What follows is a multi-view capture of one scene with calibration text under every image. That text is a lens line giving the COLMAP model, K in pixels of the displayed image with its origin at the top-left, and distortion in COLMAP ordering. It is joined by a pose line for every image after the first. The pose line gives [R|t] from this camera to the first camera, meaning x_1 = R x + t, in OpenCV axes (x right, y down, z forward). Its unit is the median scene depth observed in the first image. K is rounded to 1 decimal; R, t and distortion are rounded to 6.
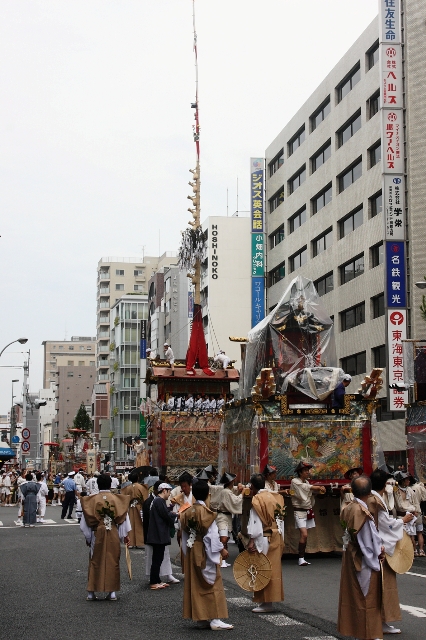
lens RADIAL K [[1156.3, 0, 213.0], [0, 1156.3, 320.0], [0, 0, 1]] dist [0.031531, 0.154812]
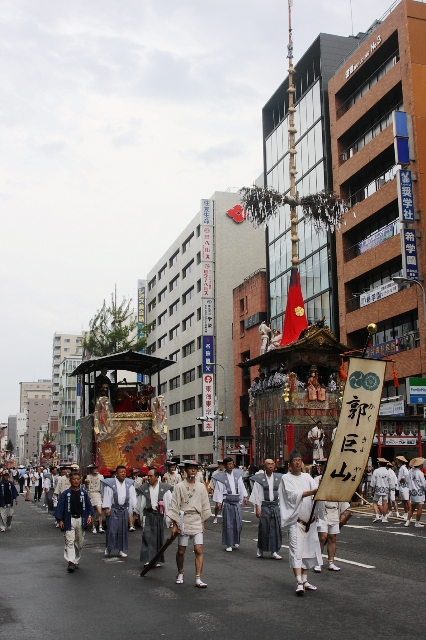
lens RADIAL K [[749.8, 0, 213.0], [0, 749.8, 320.0], [0, 0, 1]] dist [-0.124992, 0.012201]
pose [[0.994700, 0.011196, 0.102207, 0.036718], [-0.004808, 0.998031, -0.062535, -0.015674], [-0.102706, 0.061713, 0.992796, -0.116085]]
